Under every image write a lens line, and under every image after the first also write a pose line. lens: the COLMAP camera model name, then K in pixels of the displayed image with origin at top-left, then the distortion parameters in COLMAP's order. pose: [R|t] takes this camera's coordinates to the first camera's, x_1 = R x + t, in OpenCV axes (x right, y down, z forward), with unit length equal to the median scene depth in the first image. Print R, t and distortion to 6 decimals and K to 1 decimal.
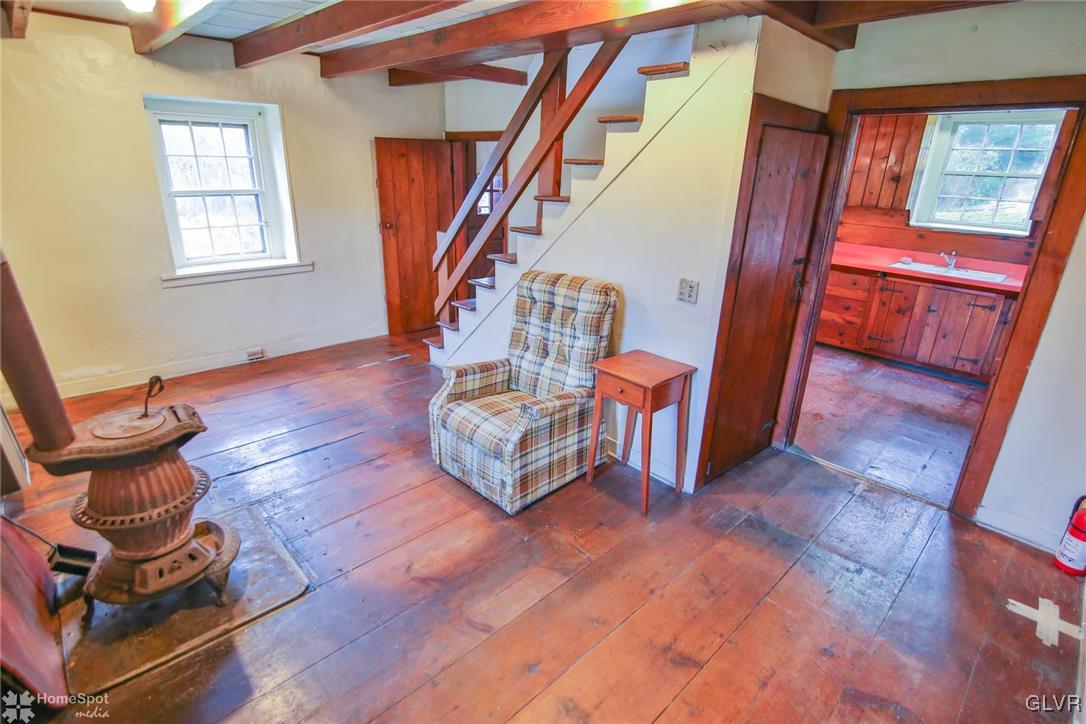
lens RADIAL K [[525.7, 0, 551.0], [0, 525.7, 363.1], [0, 0, 1]] dist [-0.021284, 0.000097]
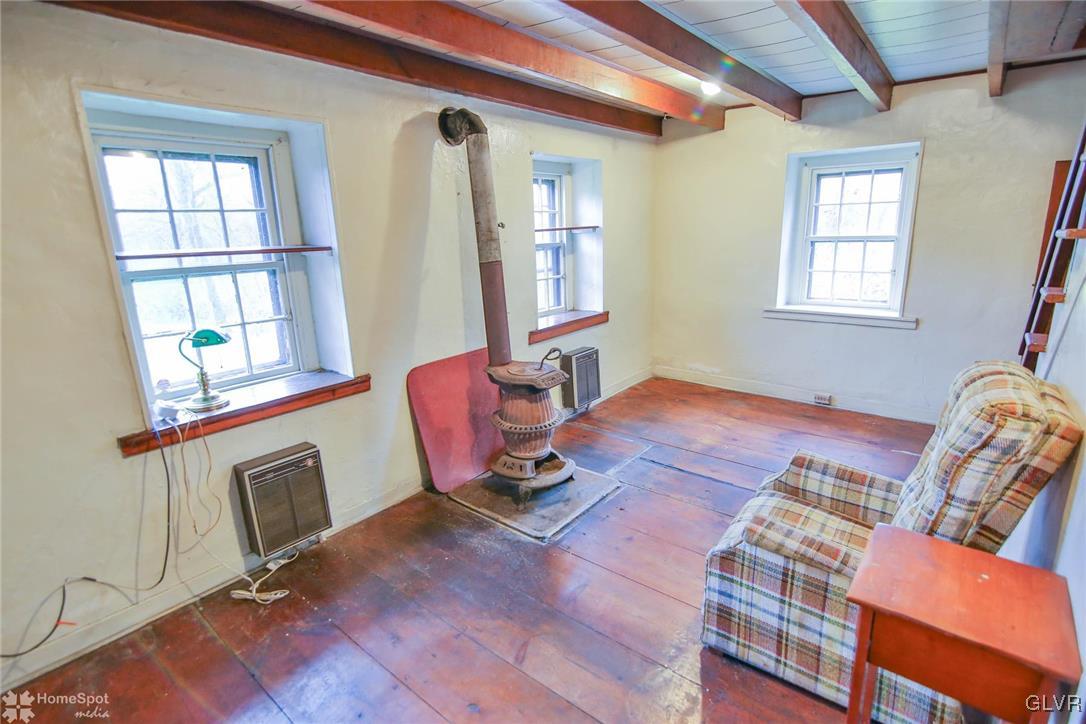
lens RADIAL K [[525.7, 0, 539.4], [0, 525.7, 356.0], [0, 0, 1]] dist [-0.021284, 0.000097]
pose [[0.113255, 0.204176, -0.972361, 0.498144], [-0.319653, 0.934114, 0.158914, -0.126156], [0.940742, 0.292820, 0.171059, 0.501074]]
